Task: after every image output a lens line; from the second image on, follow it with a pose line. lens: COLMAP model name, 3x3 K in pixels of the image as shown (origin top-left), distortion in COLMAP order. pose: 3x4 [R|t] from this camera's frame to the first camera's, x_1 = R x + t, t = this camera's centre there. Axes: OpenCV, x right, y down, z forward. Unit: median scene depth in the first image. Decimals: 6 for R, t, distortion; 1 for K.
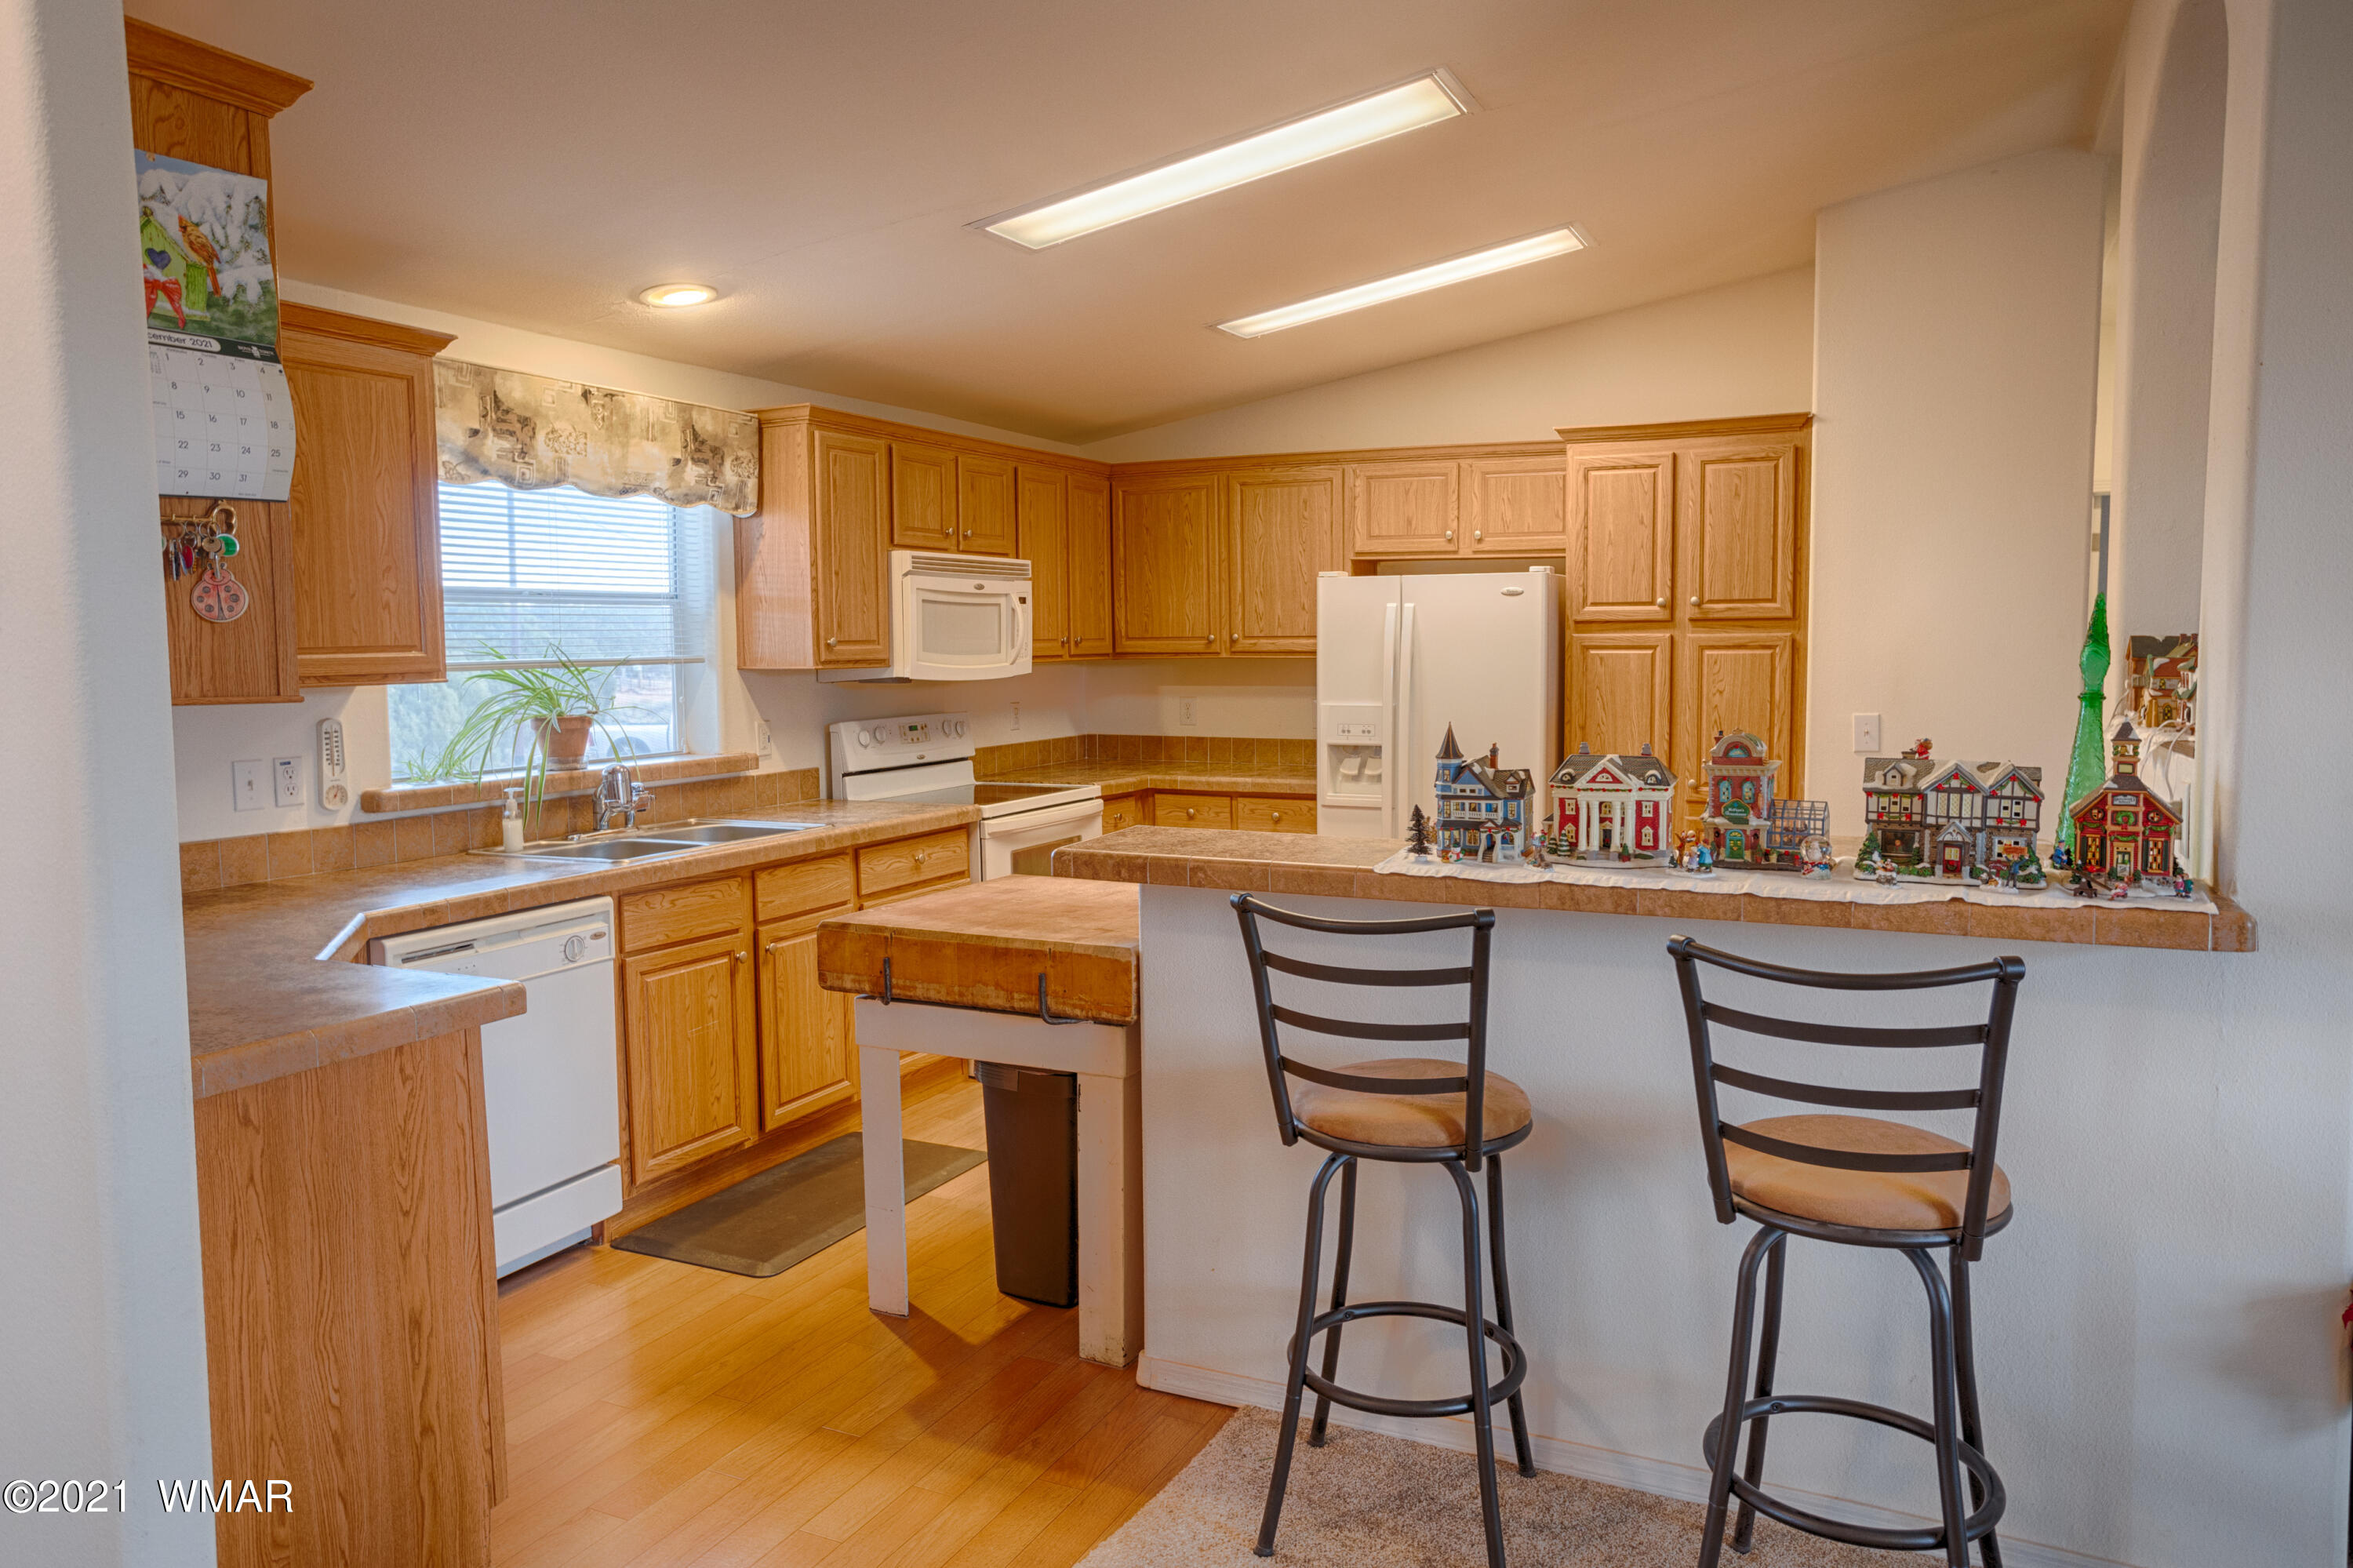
lens RADIAL K [[1541.4, 0, 1180.2], [0, 1541.4, 782.5], [0, 0, 1]] dist [-0.014888, 0.012883]
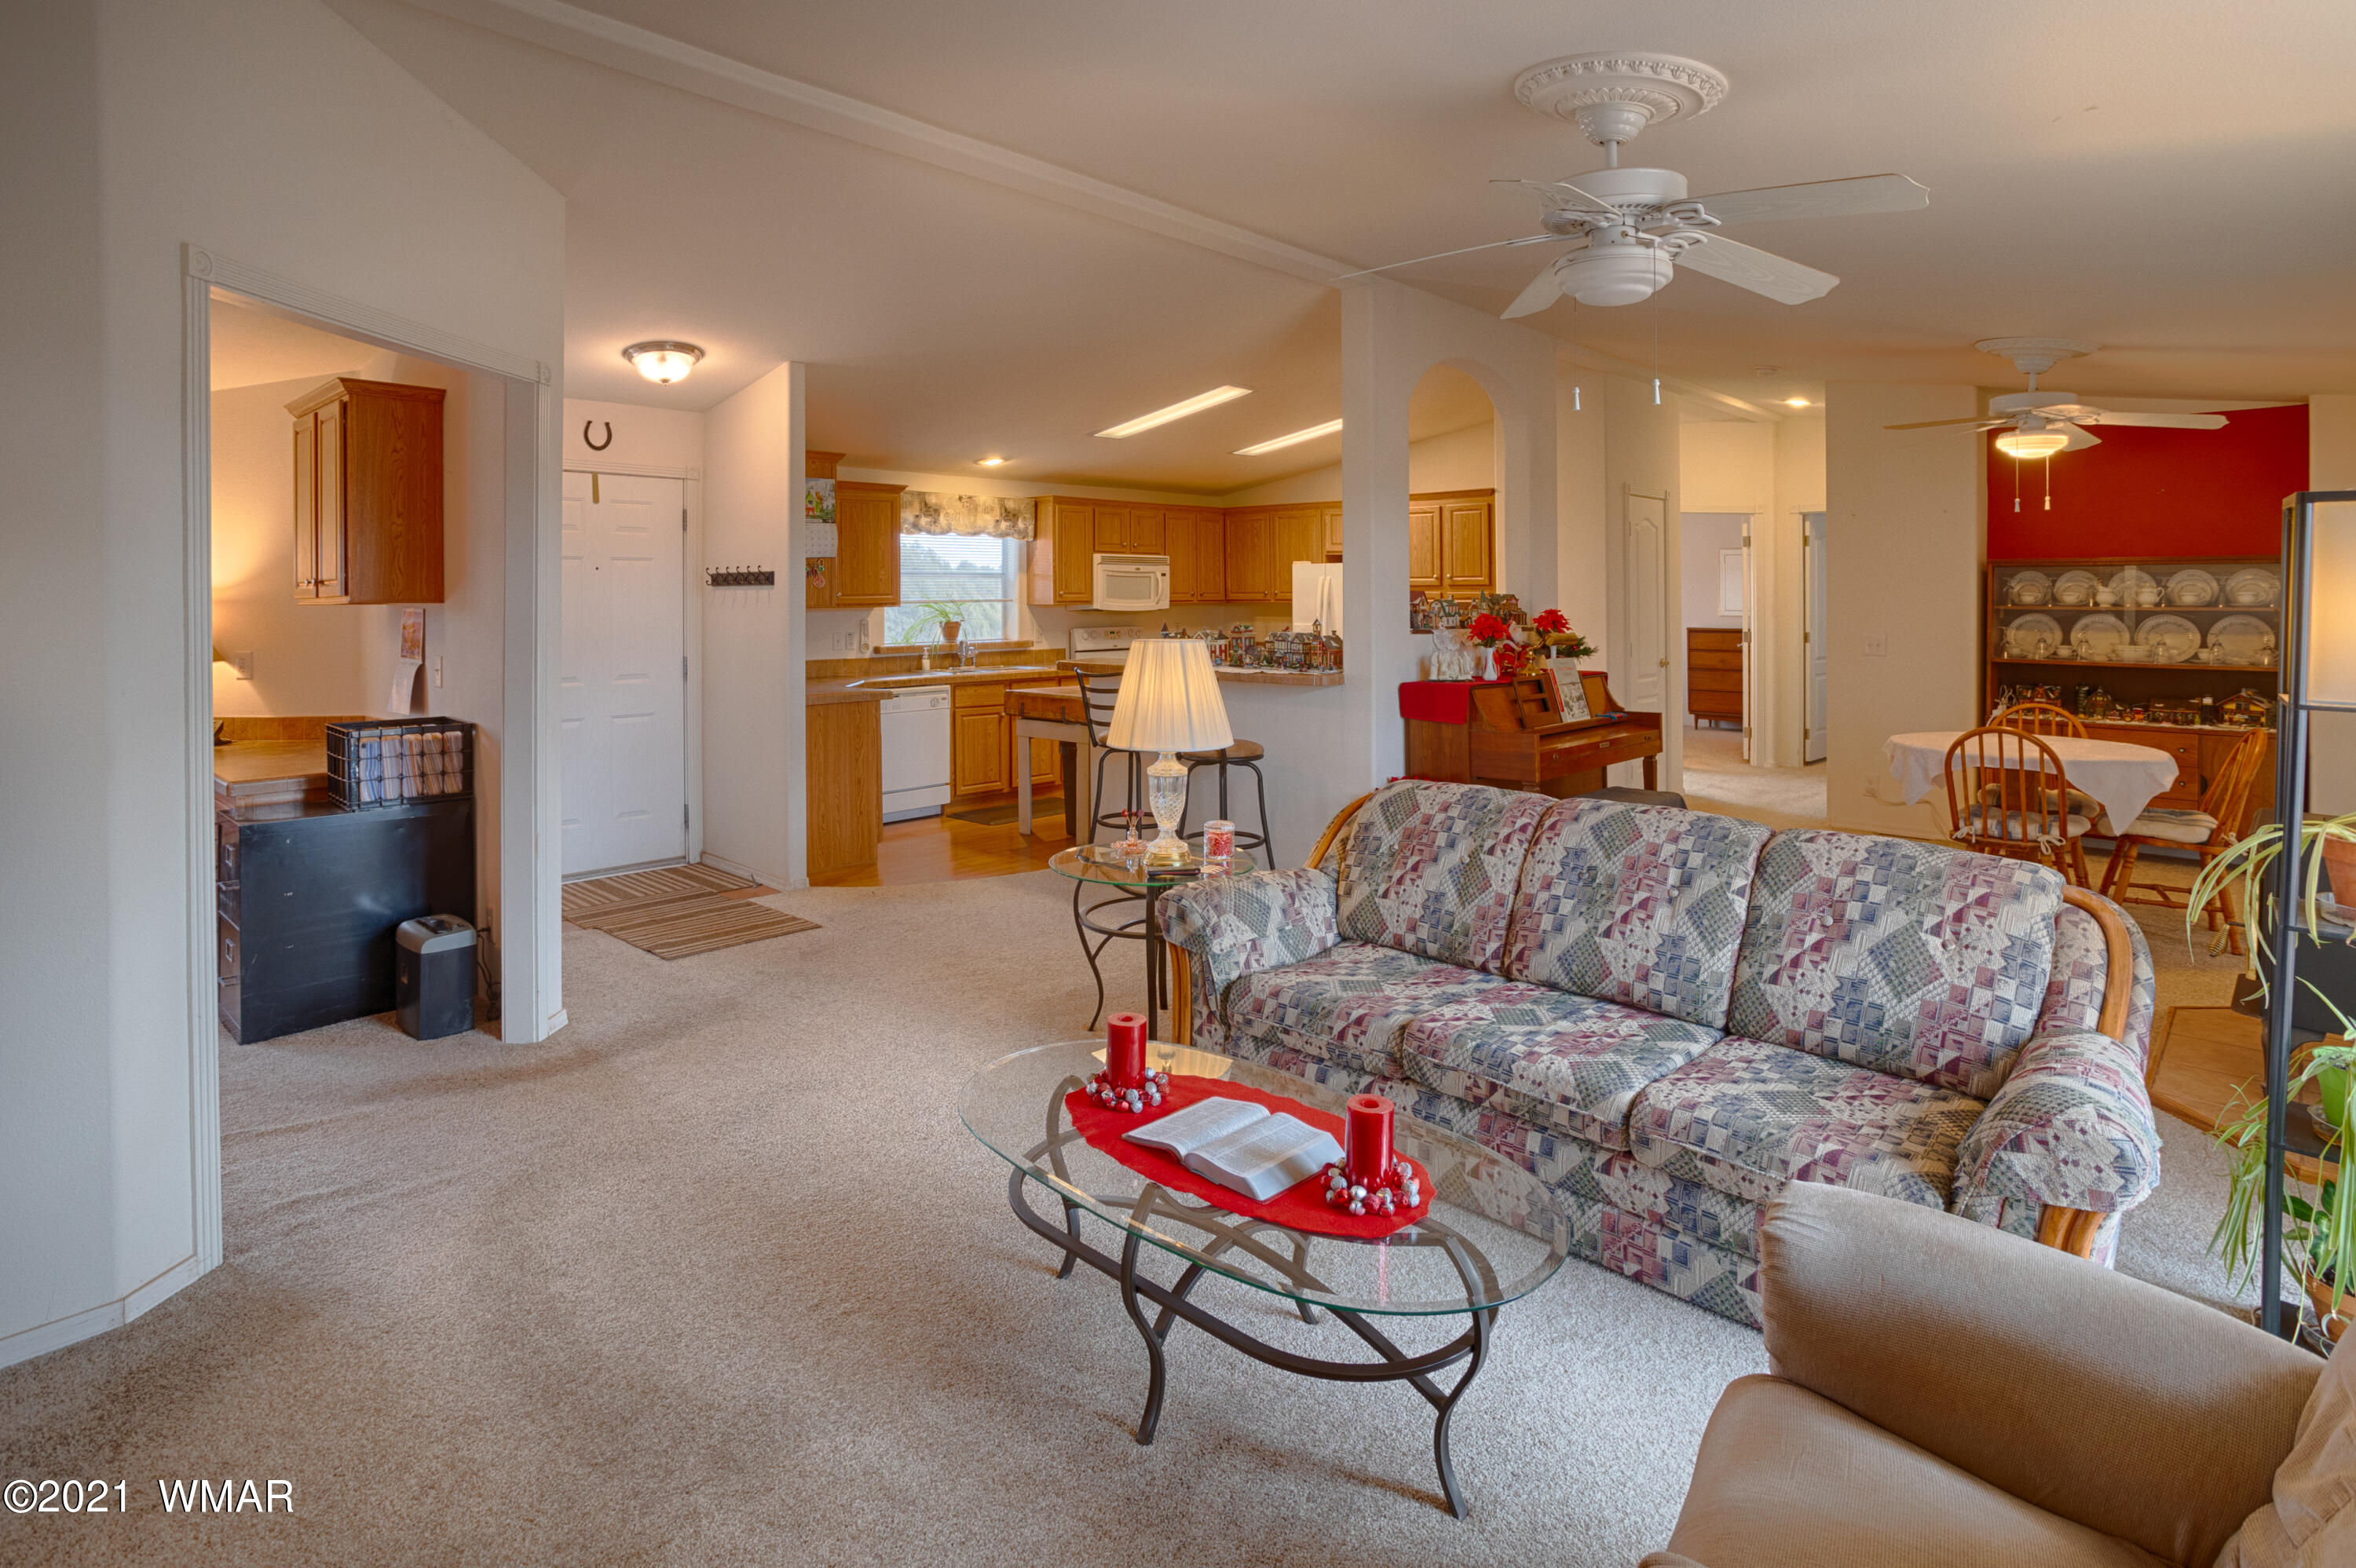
lens RADIAL K [[1164.9, 0, 1131.1], [0, 1164.9, 631.6], [0, 0, 1]] dist [-0.027964, 0.022068]
pose [[0.943759, 0.016390, -0.330229, 0.540891], [-0.036048, 0.997917, -0.053494, 0.068475], [0.328664, 0.062390, 0.942384, -0.748741]]
